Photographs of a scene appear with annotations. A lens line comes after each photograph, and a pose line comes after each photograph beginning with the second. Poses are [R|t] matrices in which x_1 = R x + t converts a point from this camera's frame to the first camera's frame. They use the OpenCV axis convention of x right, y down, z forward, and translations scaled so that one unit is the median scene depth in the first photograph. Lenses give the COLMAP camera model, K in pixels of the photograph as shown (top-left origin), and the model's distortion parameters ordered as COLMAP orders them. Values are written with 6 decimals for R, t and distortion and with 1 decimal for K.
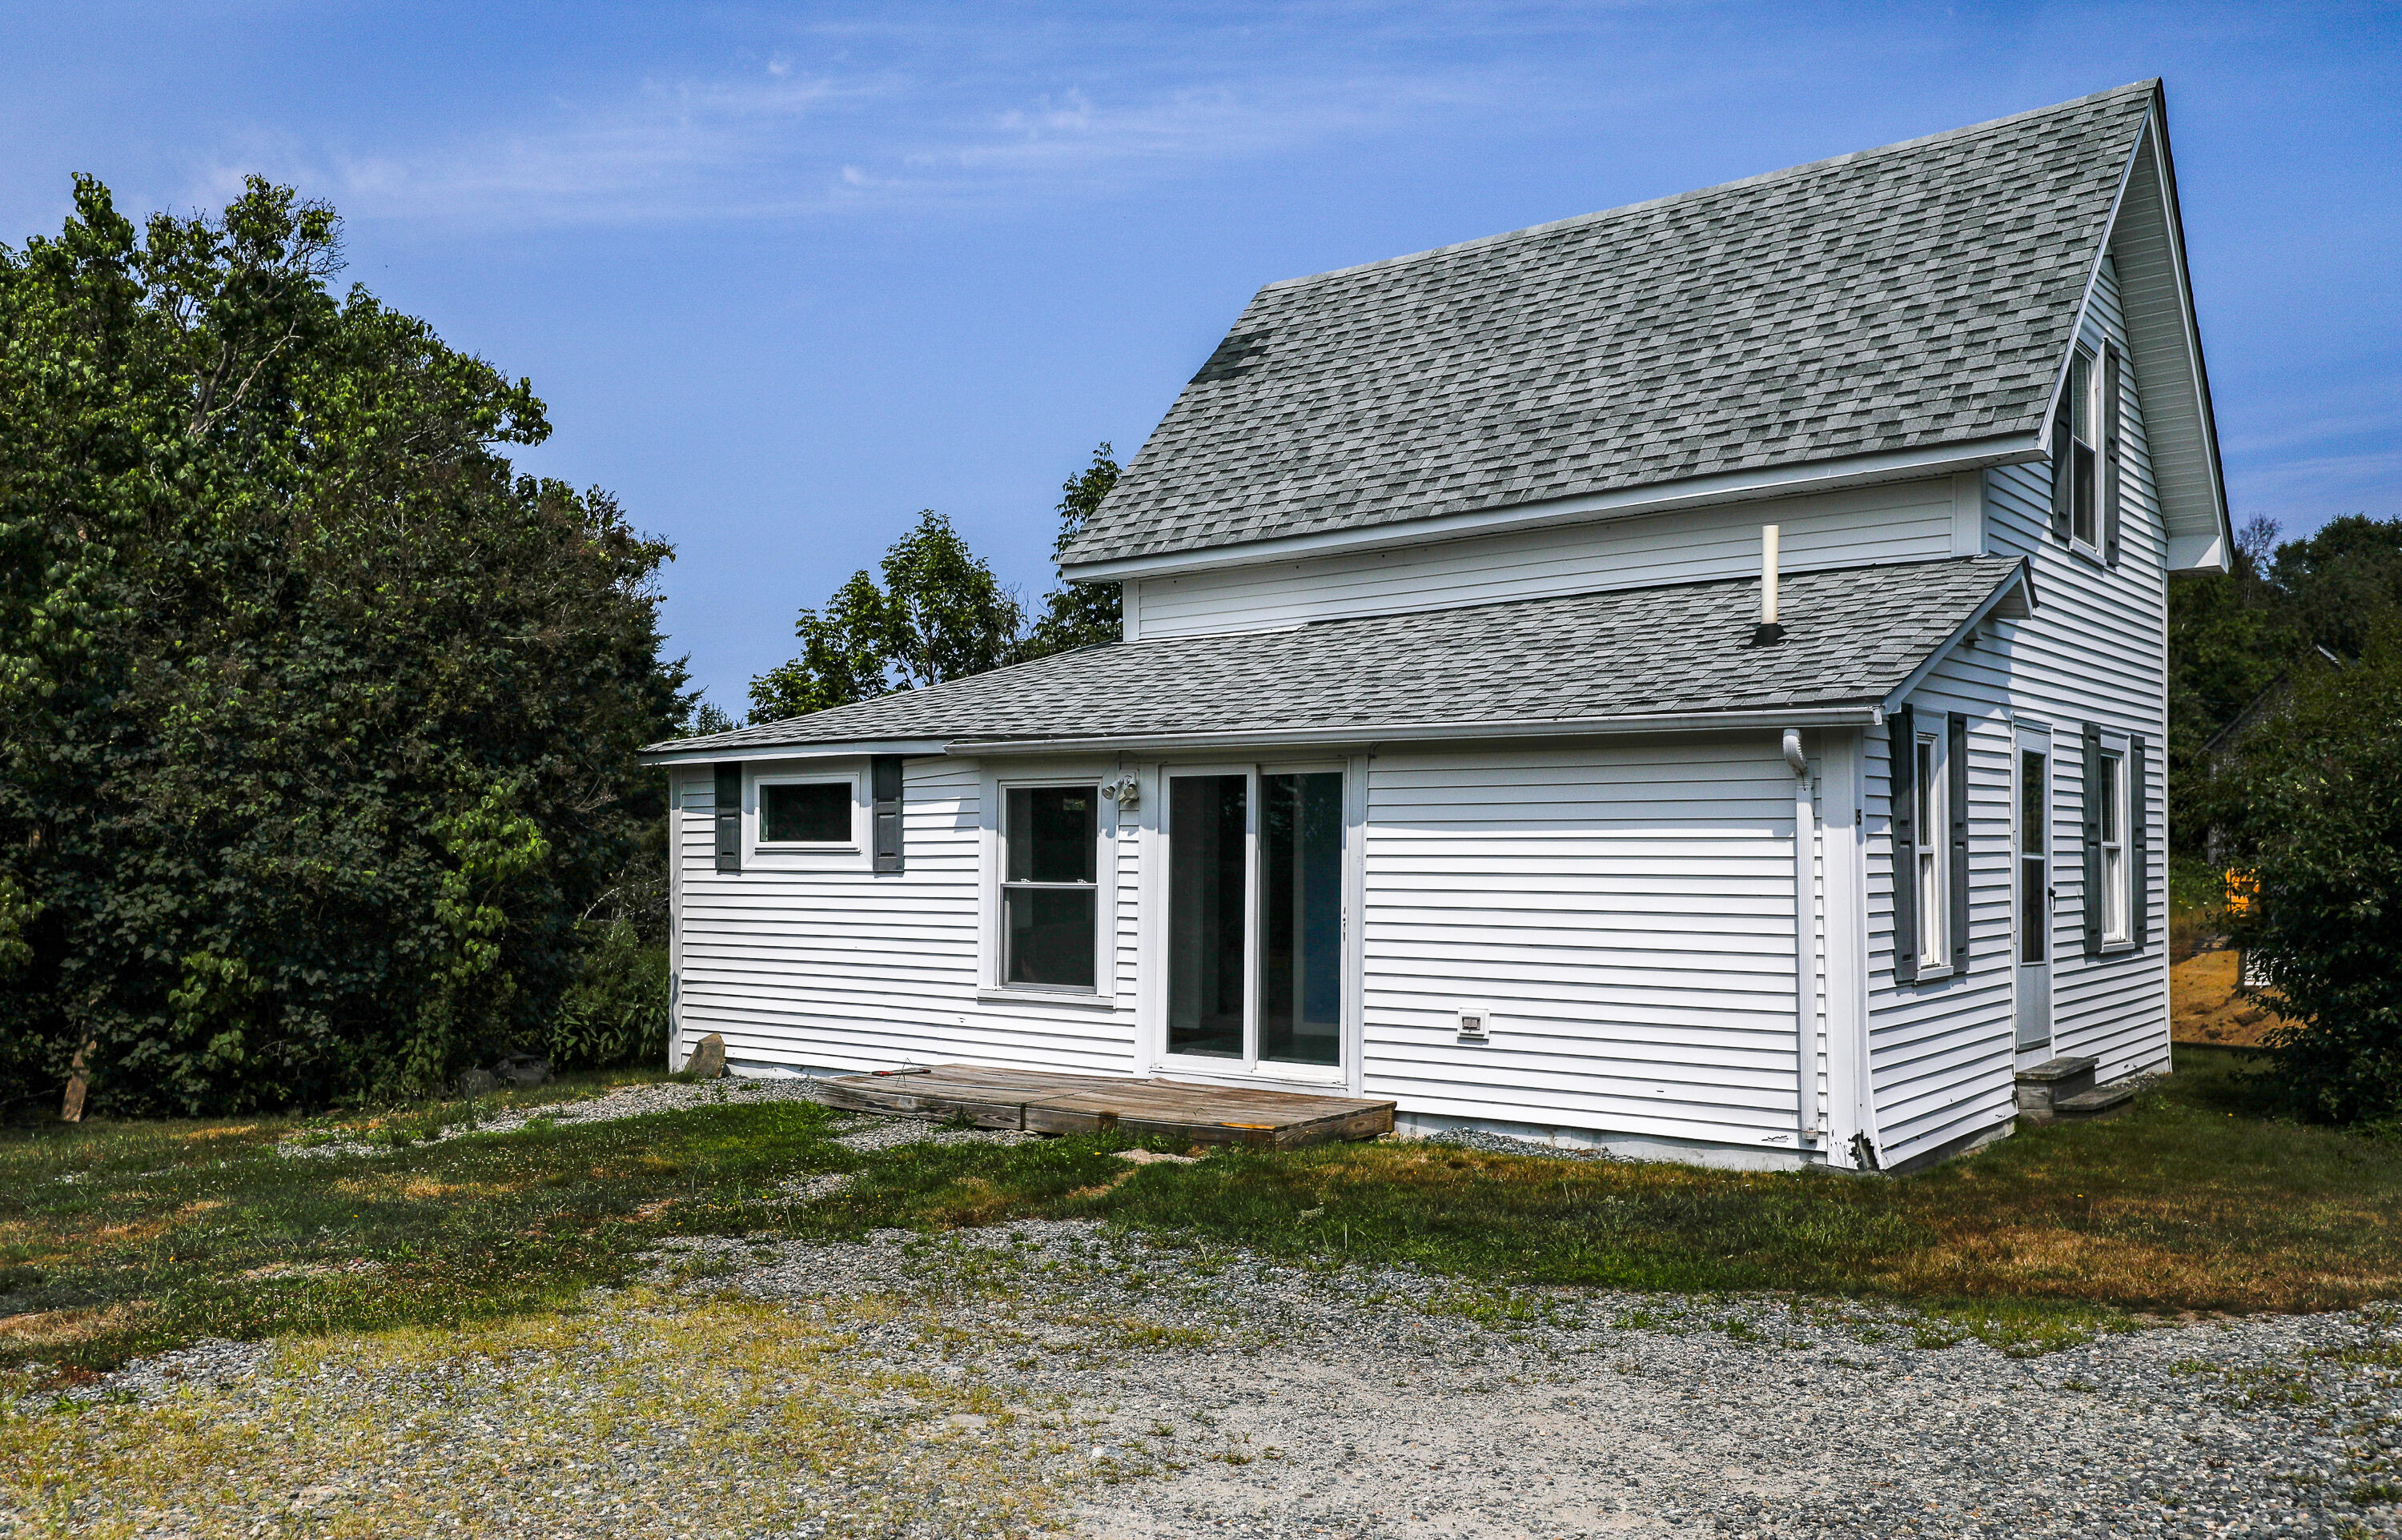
lens RADIAL K [[1960.2, 0, 1198.4], [0, 1960.2, 863.8], [0, 0, 1]] dist [0.005448, -0.004222]
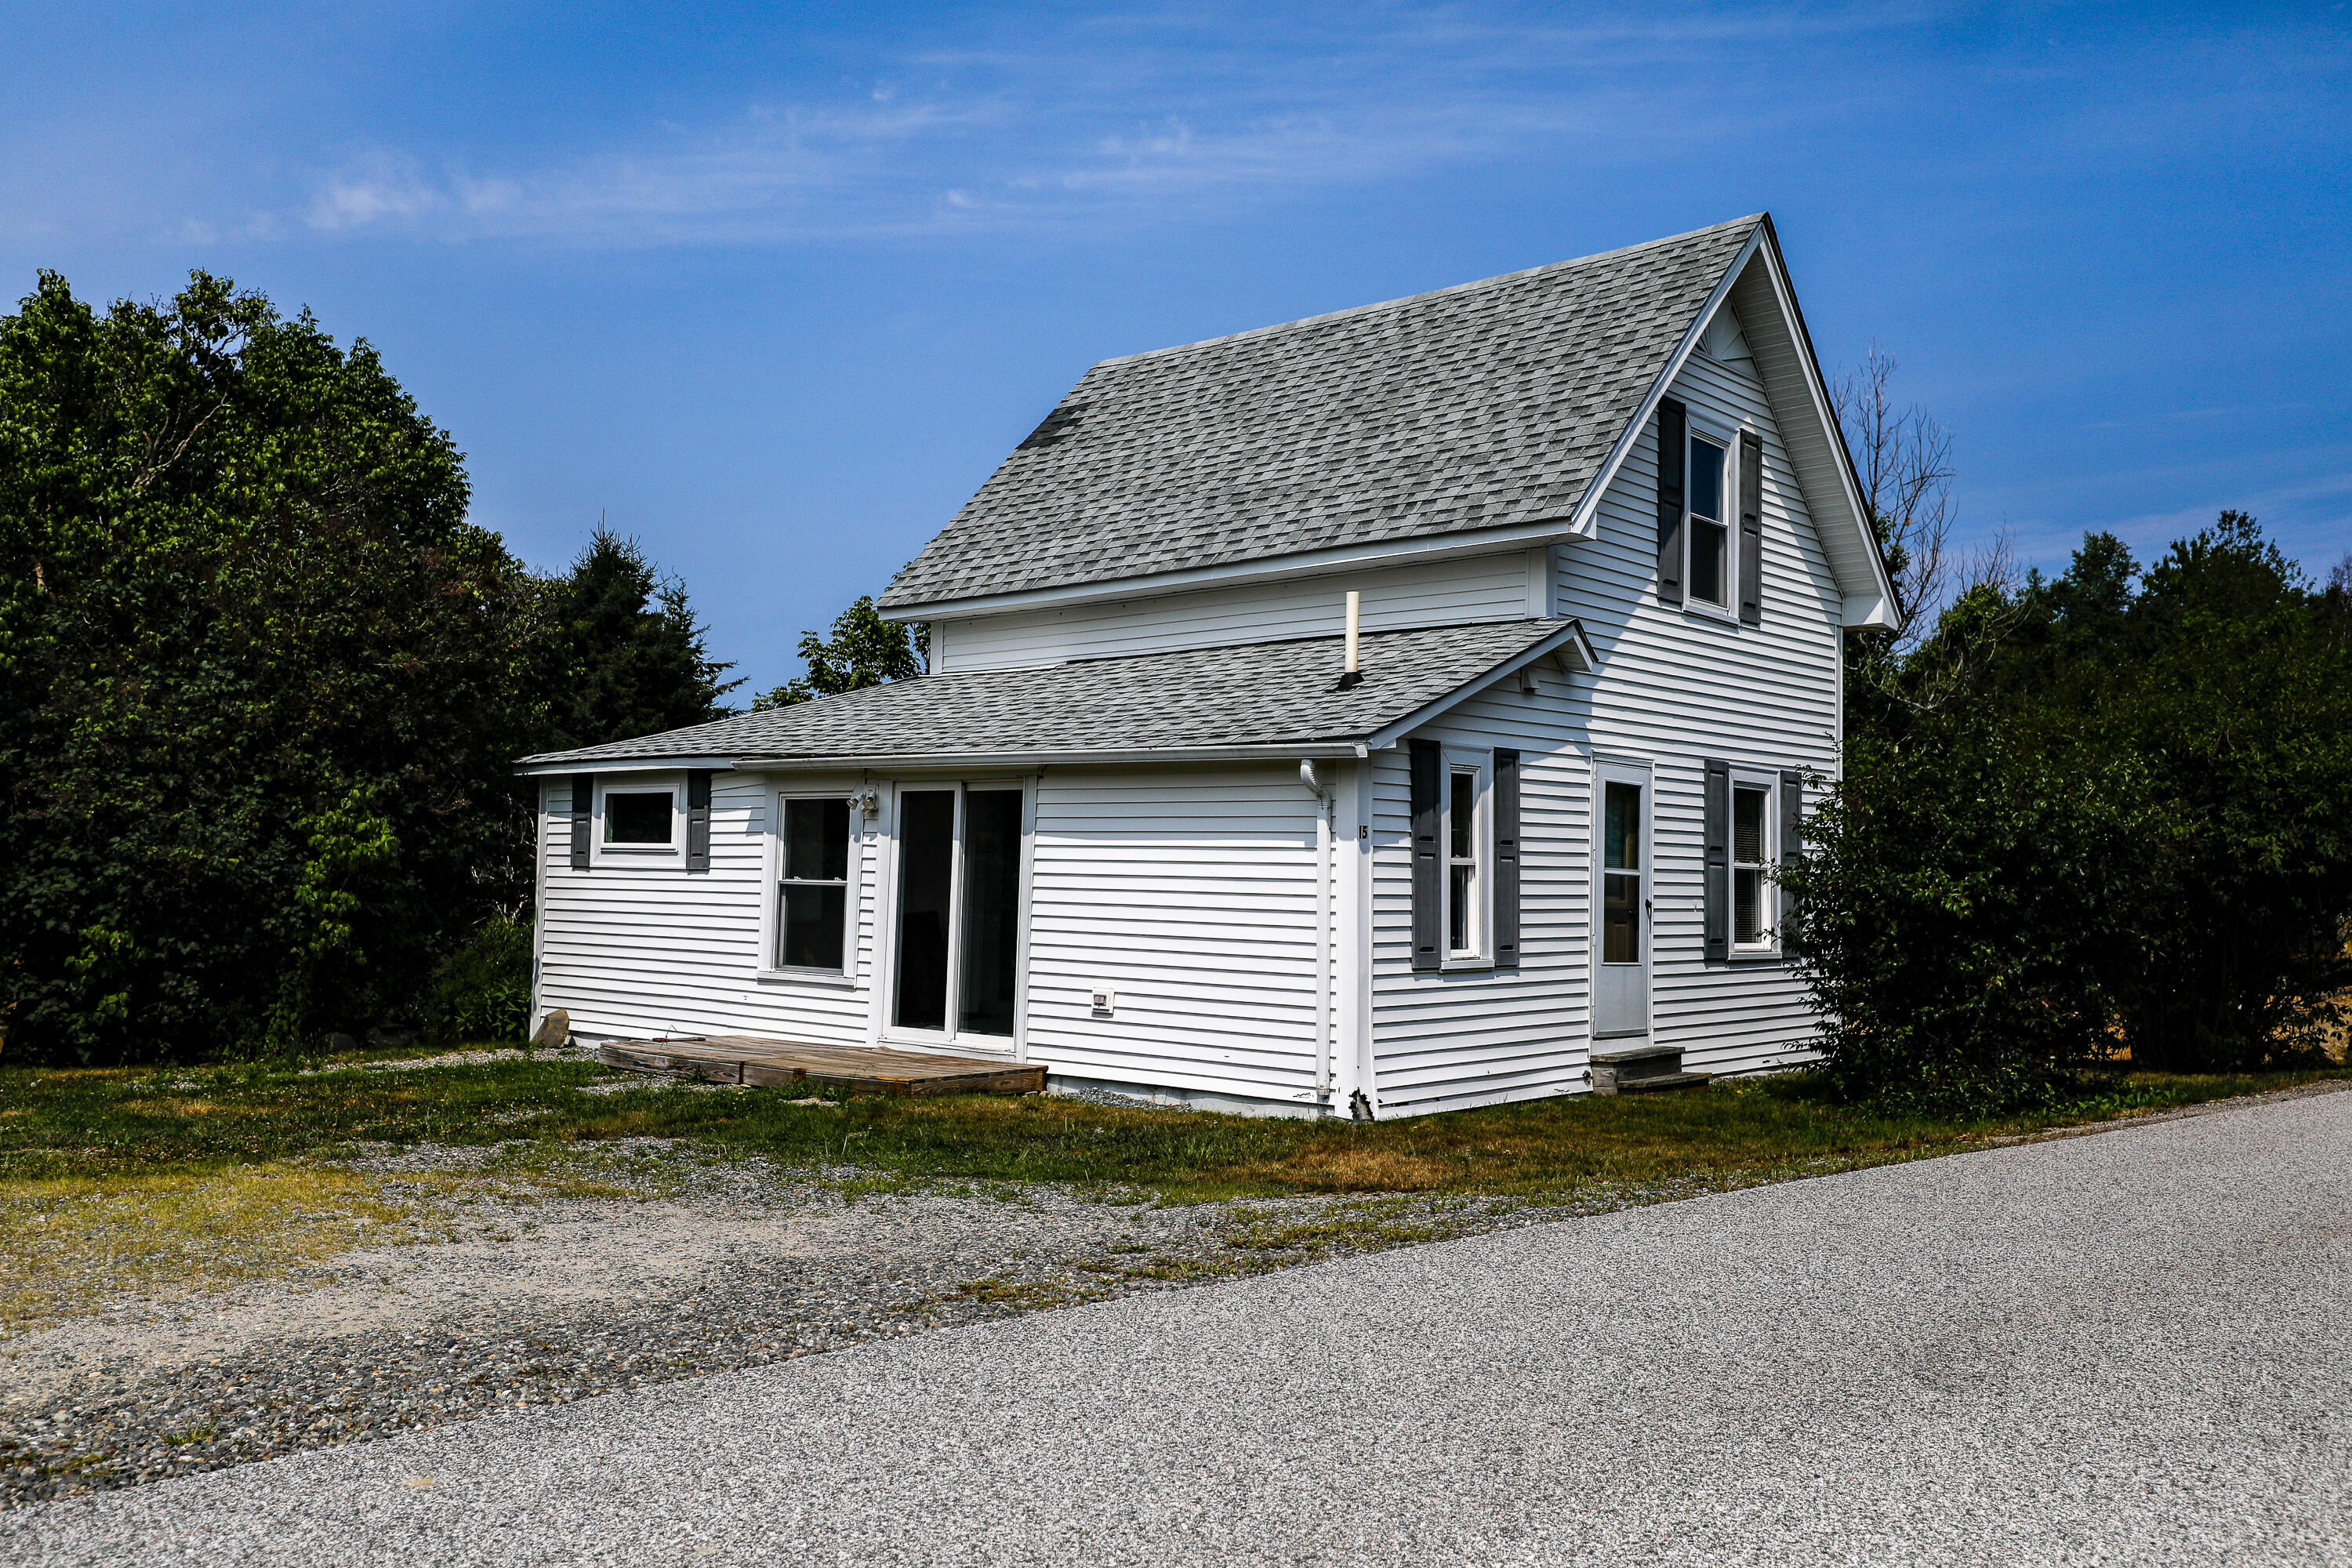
lens RADIAL K [[1929.1, 0, 1176.0], [0, 1929.1, 784.0], [0, 0, 1]] dist [0.008230, 0.010501]
pose [[0.999240, 0.017179, -0.034996, 0.179806], [-0.018956, 0.998514, -0.051102, 0.007008], [0.034066, 0.051726, 0.998080, -0.147185]]
